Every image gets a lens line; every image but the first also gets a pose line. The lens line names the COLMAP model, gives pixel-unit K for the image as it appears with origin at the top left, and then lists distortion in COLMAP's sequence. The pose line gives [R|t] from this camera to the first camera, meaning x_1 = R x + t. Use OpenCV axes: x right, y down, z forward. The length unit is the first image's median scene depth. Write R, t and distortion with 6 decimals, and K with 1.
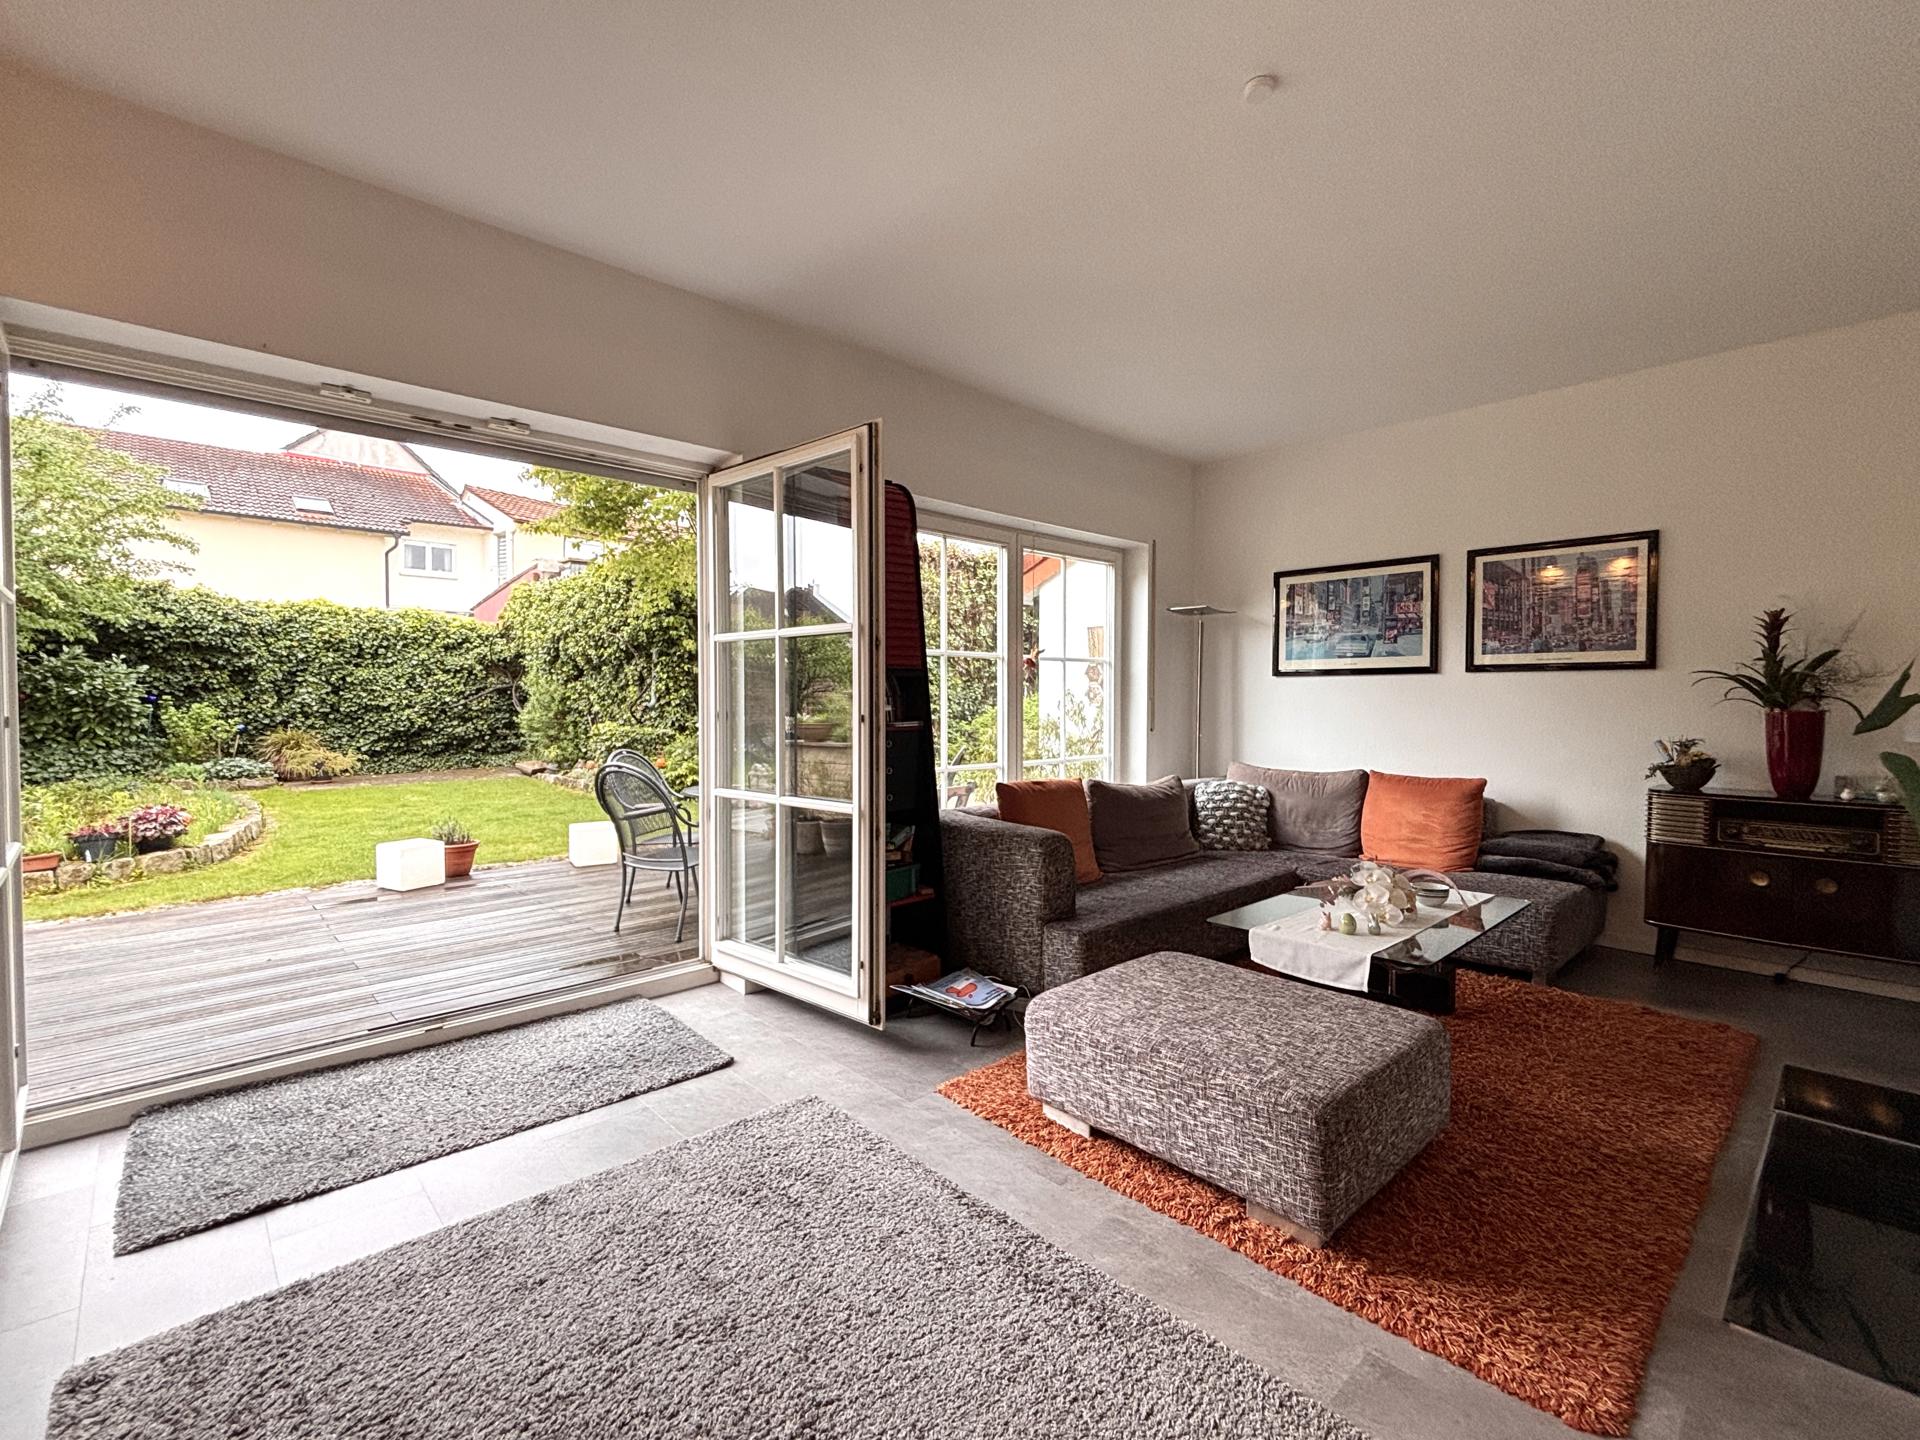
lens RADIAL K [[857.5, 0, 960.0], [0, 857.5, 720.0], [0, 0, 1]] dist [-0.001989, 0.000571]
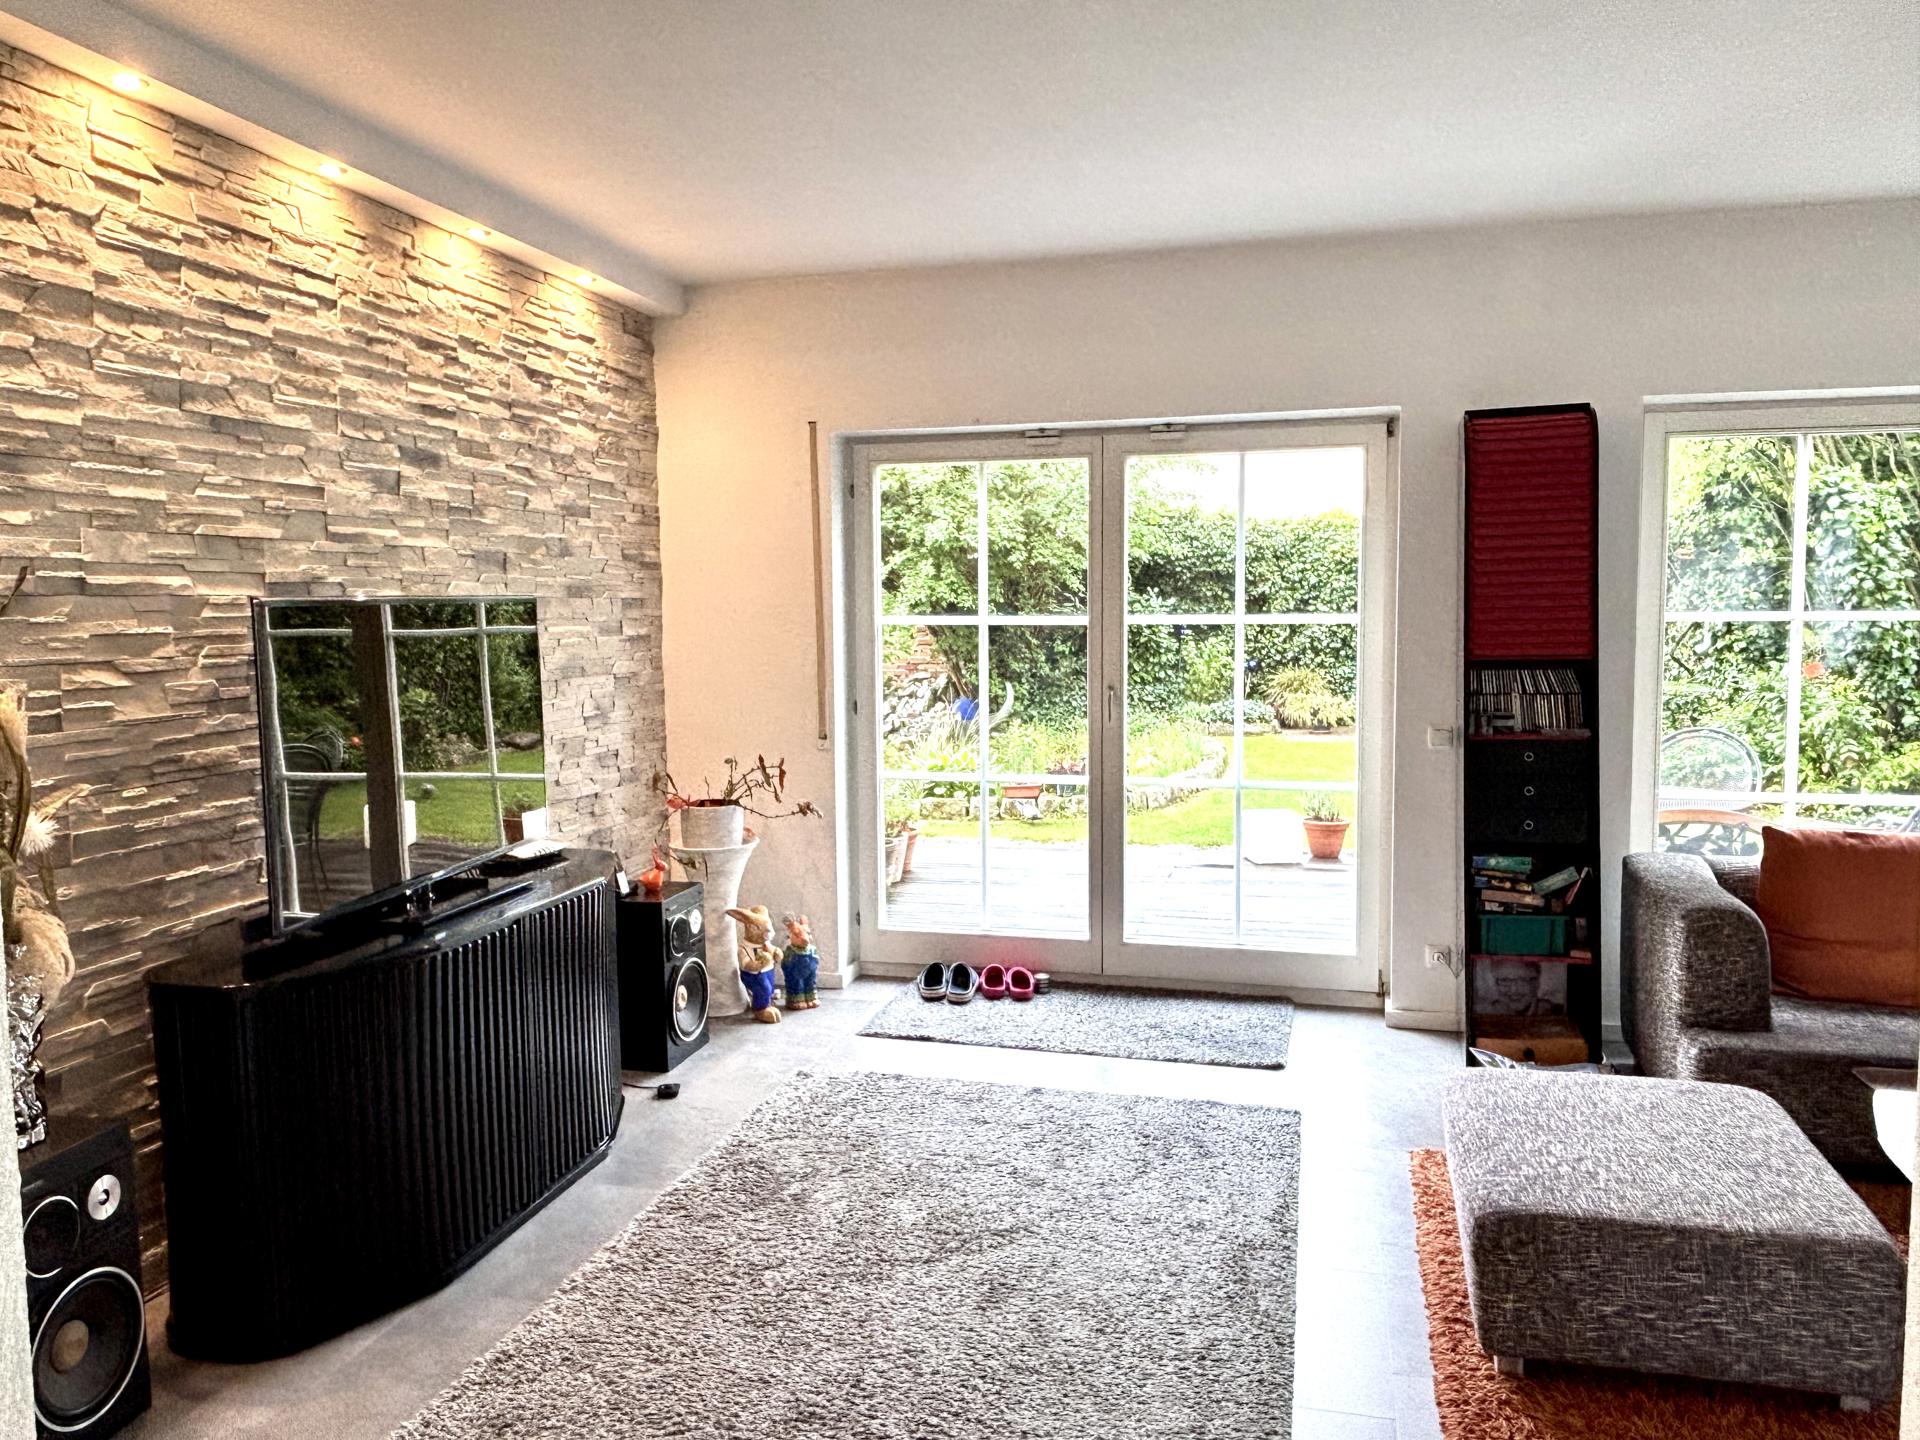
lens RADIAL K [[1403.5, 0, 960.0], [0, 1403.5, 720.0], [0, 0, 1]] dist [0.074037, 0.000304]
pose [[0.538012, 0.062671, -0.840604, 0.246986], [-0.012764, 0.997724, 0.066216, -0.028574], [0.842841, -0.024896, 0.537587, -0.048472]]
